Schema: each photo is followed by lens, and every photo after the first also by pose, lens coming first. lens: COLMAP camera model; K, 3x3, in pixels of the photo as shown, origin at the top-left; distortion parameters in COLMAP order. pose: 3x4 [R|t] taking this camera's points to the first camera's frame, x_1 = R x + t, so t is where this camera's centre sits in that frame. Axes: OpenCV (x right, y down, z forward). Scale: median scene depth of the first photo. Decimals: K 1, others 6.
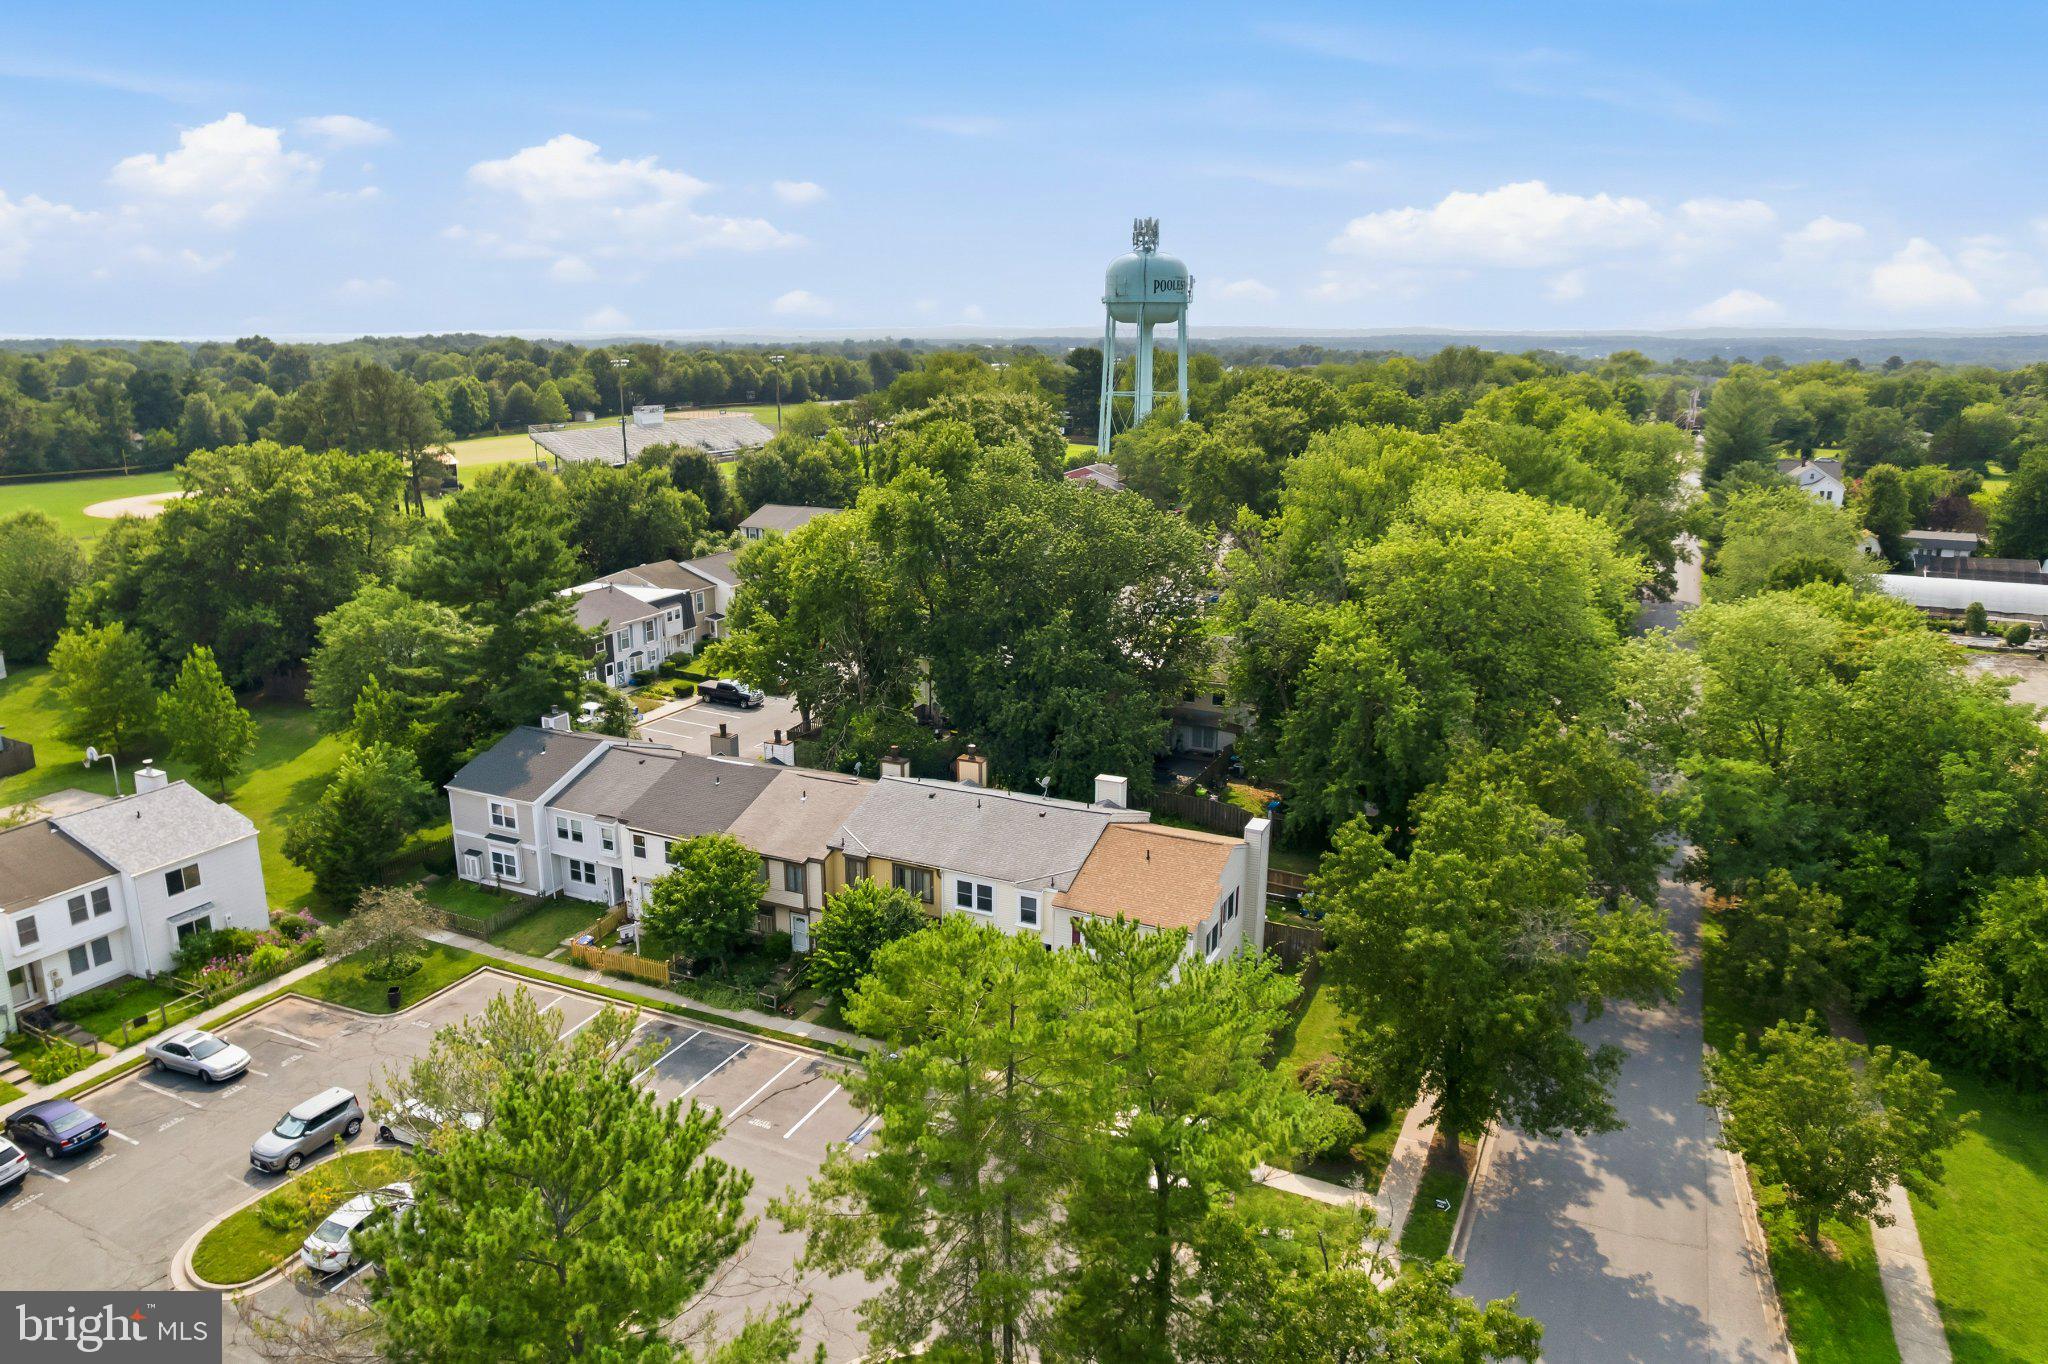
lens RADIAL K [[1331.5, 0, 1076.6], [0, 1331.5, 706.4], [0, 0, 1]] dist [-0.099466, -0.001553]
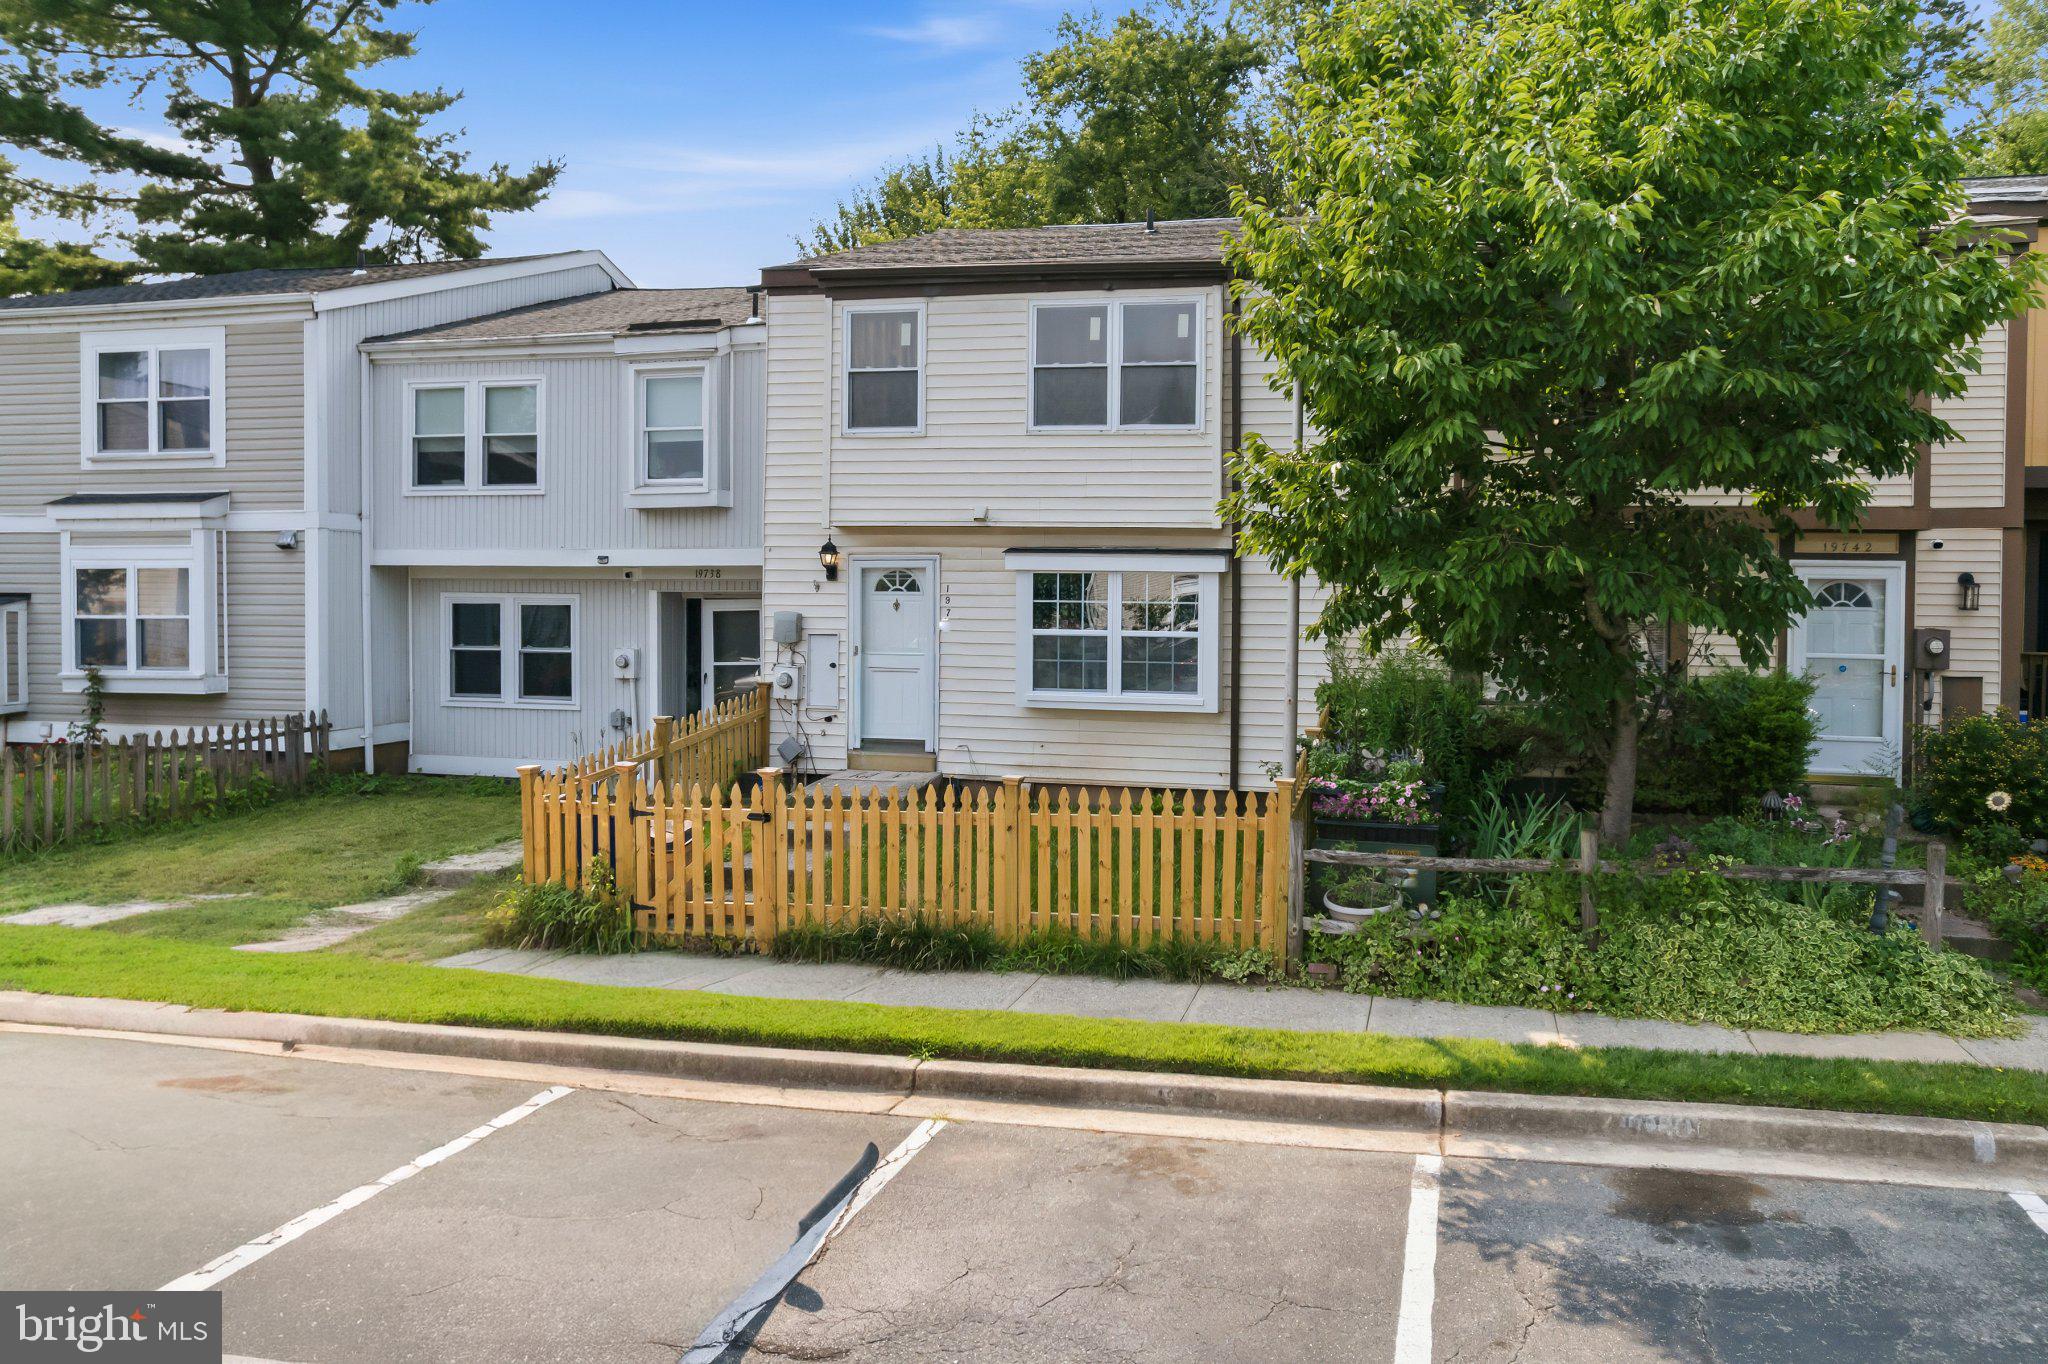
lens RADIAL K [[1368.8, 0, 1167.2], [0, 1368.8, 618.4], [0, 0, 1]] dist [-0.048109, 0.028288]
pose [[0.978074, -0.010836, 0.207976, -0.314332], [0.059696, 0.971327, -0.230130, 0.185763], [-0.199519, 0.237499, 0.950677, 0.747912]]
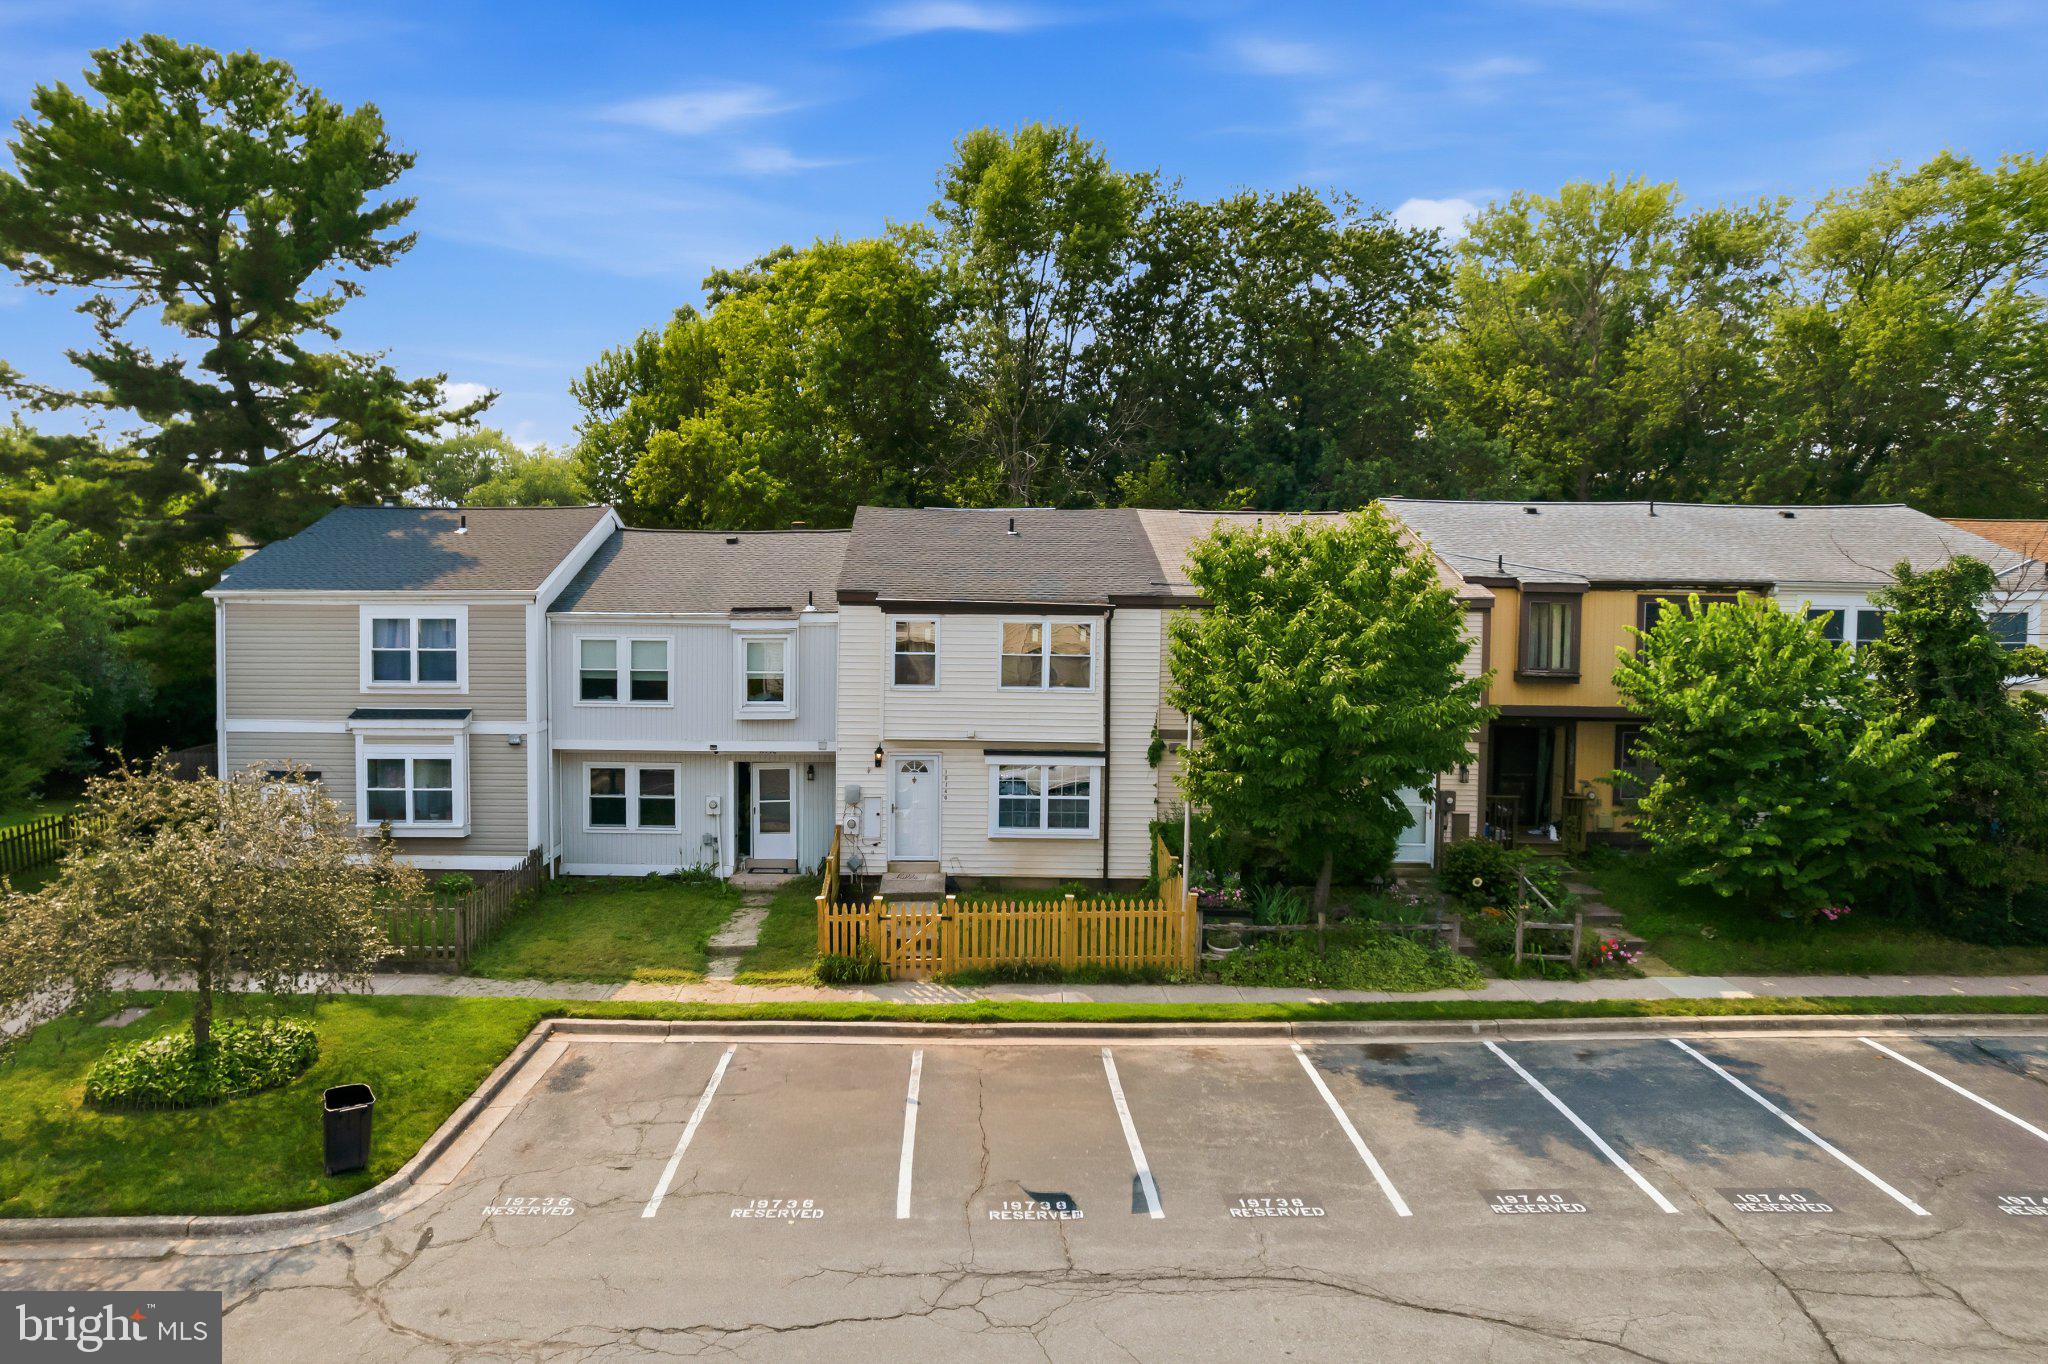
lens RADIAL K [[1328.1, 0, 953.9], [0, 1328.1, 616.0], [0, 0, 1]] dist [-0.036105, 0.000877]
pose [[0.921716, -0.018232, 0.387437, -0.442603], [0.104420, 0.973680, -0.202595, 0.164220], [-0.373546, 0.227191, 0.899360, 0.611406]]
